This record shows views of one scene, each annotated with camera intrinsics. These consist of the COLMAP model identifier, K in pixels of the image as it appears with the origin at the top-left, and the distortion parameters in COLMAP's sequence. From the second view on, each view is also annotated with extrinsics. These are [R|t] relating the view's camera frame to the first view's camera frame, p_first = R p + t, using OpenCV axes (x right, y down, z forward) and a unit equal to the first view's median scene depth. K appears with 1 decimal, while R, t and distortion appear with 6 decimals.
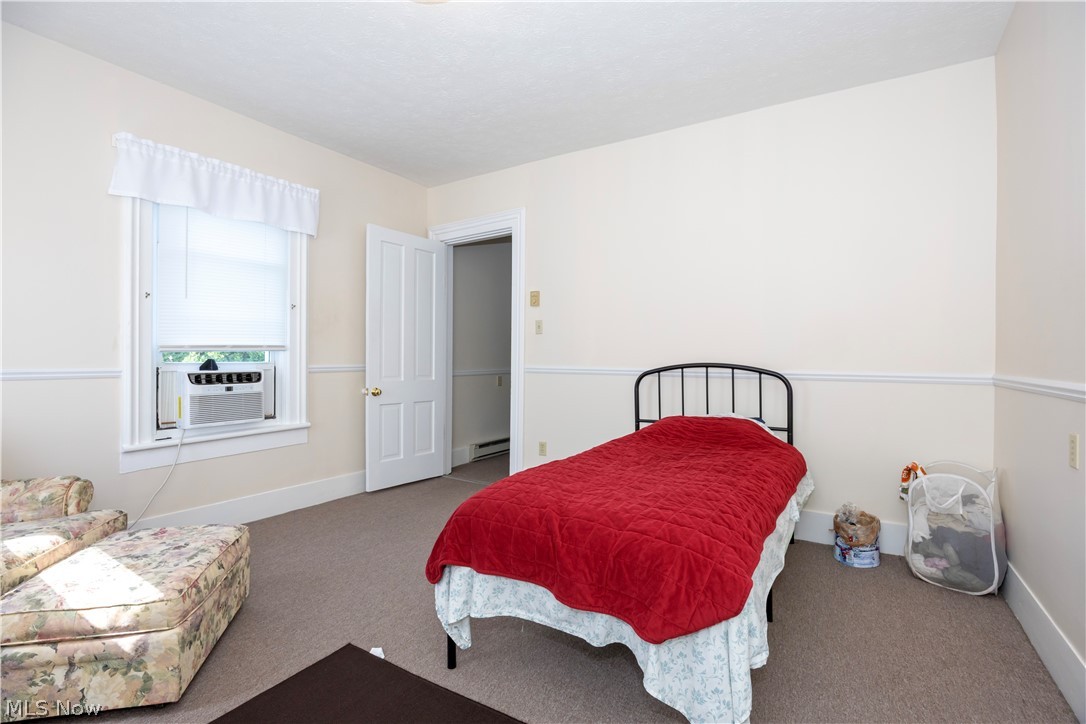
lens RADIAL K [[500.0, 0, 543.0], [0, 500.0, 362.0], [0, 0, 1]] dist [-0.009146, 0.000144]
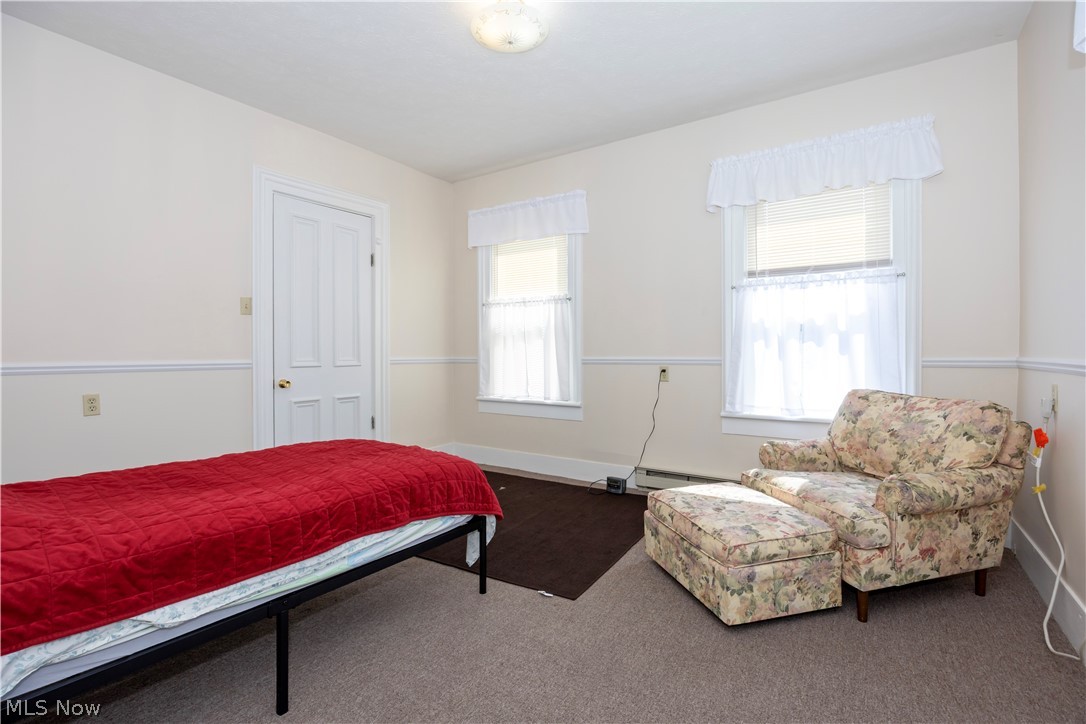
lens RADIAL K [[500.0, 0, 543.0], [0, 500.0, 362.0], [0, 0, 1]] dist [-0.009146, 0.000144]
pose [[-0.998424, 0.006038, 0.055797, -0.399189], [0.006584, 0.999932, 0.009606, 0.014856], [-0.055736, 0.009958, -0.998396, 2.232292]]
